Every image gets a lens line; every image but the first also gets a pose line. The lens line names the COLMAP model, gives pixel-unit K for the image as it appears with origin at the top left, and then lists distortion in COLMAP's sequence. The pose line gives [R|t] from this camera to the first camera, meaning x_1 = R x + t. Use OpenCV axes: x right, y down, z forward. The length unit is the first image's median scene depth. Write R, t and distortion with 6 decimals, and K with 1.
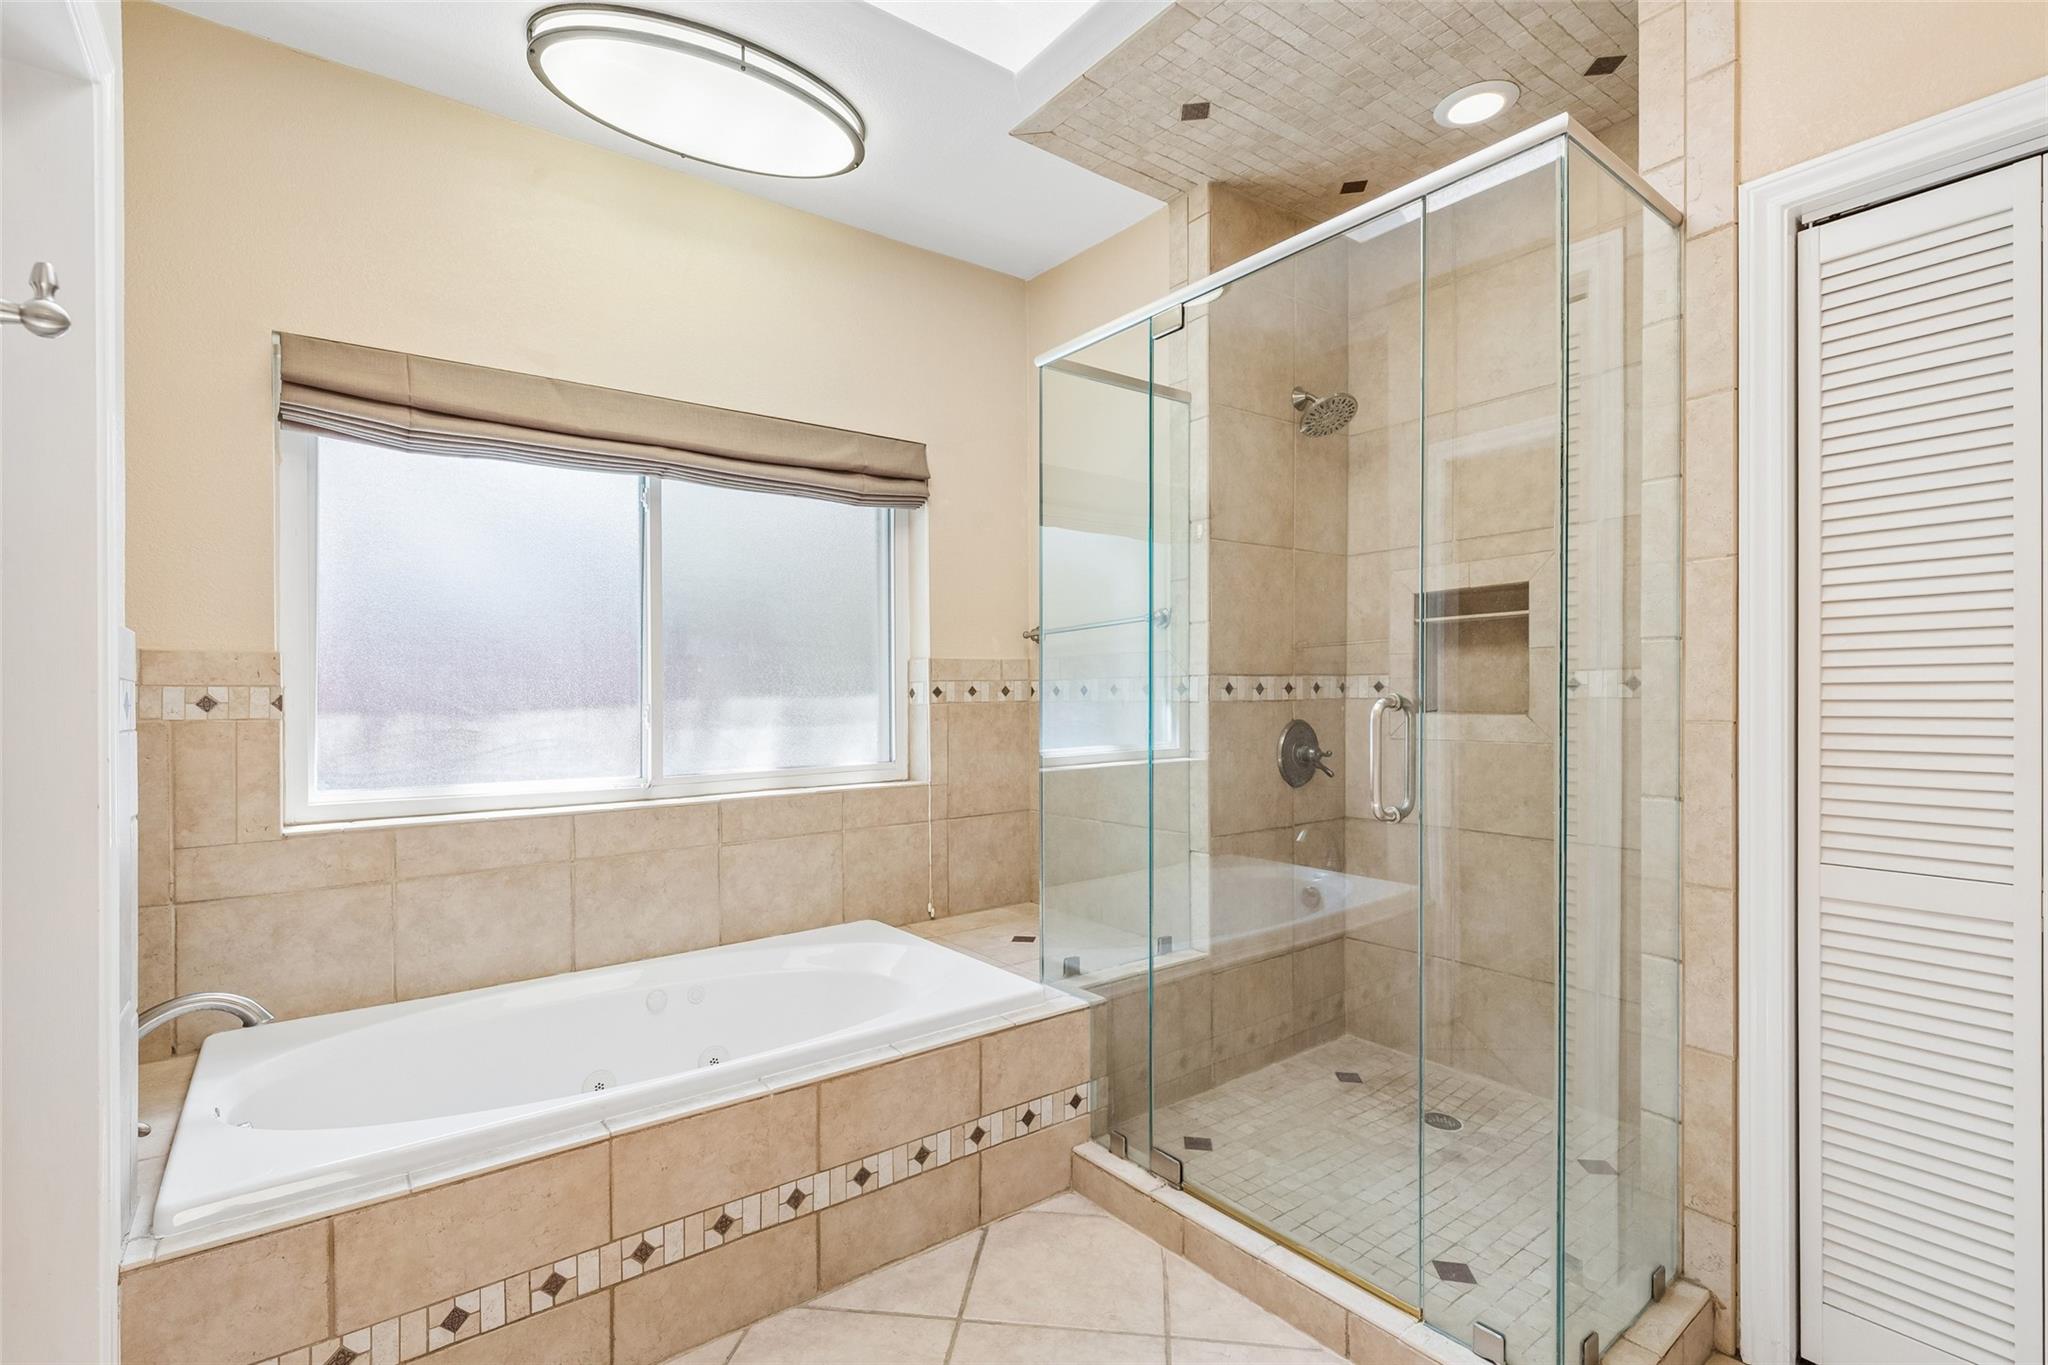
lens RADIAL K [[924.1, 0, 1023.3], [0, 924.1, 685.3], [0, 0, 1]] dist [0.020164, 0.000781]
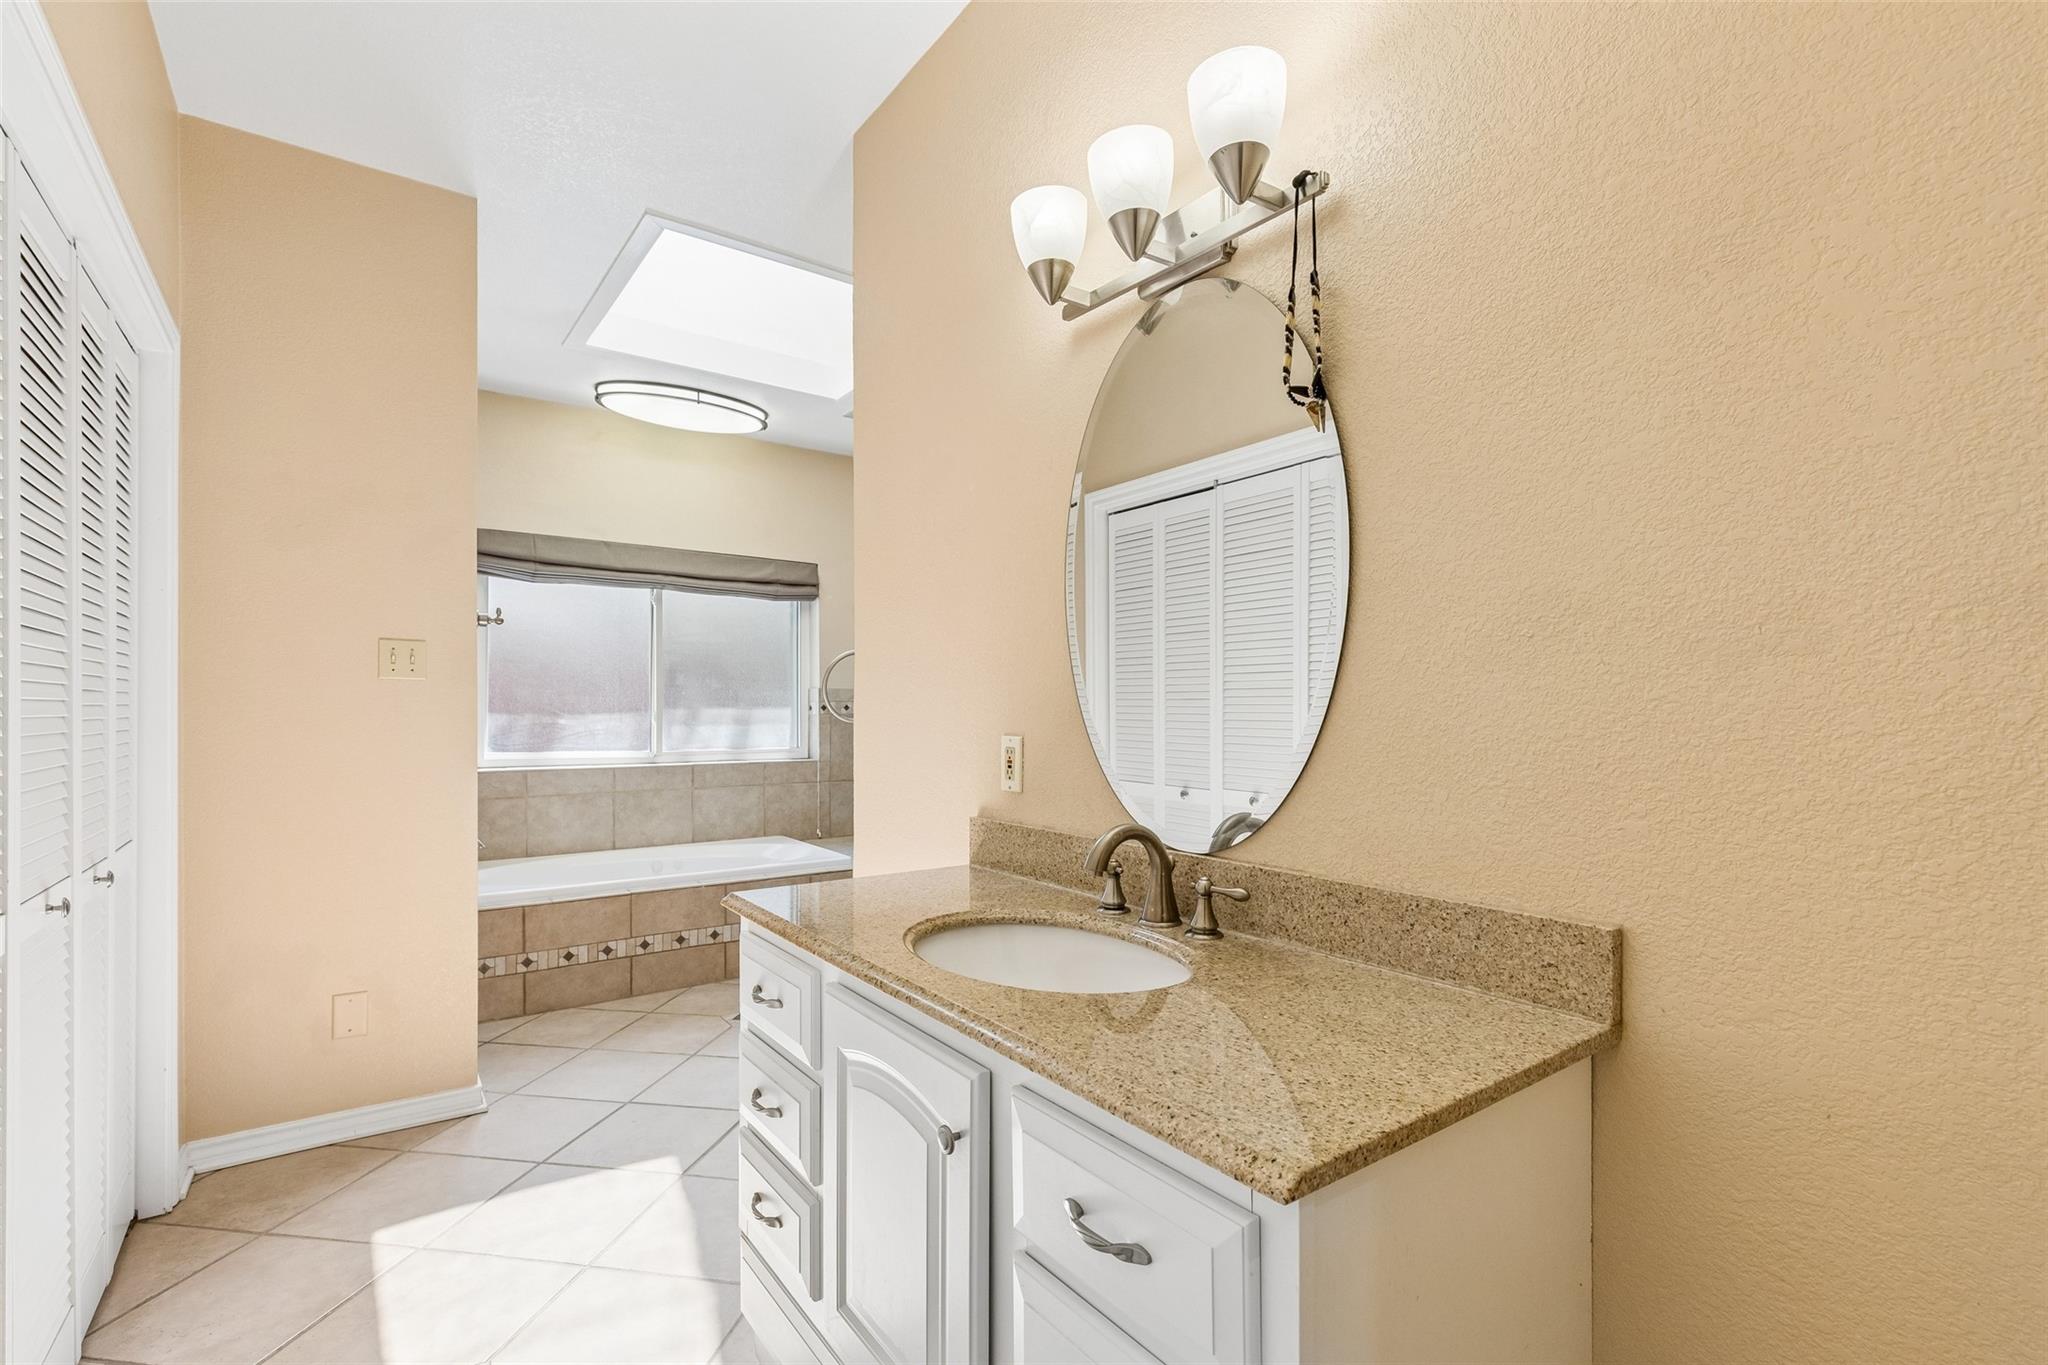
lens RADIAL K [[924.1, 0, 1044.1], [0, 924.1, 725.6], [0, 0, 1]] dist [0.020164, 0.000781]
pose [[0.999756, 0.017794, -0.013078, 0.413865], [-0.017426, 0.999464, 0.027717, -0.017303], [0.013565, -0.027482, 0.999530, -0.874960]]
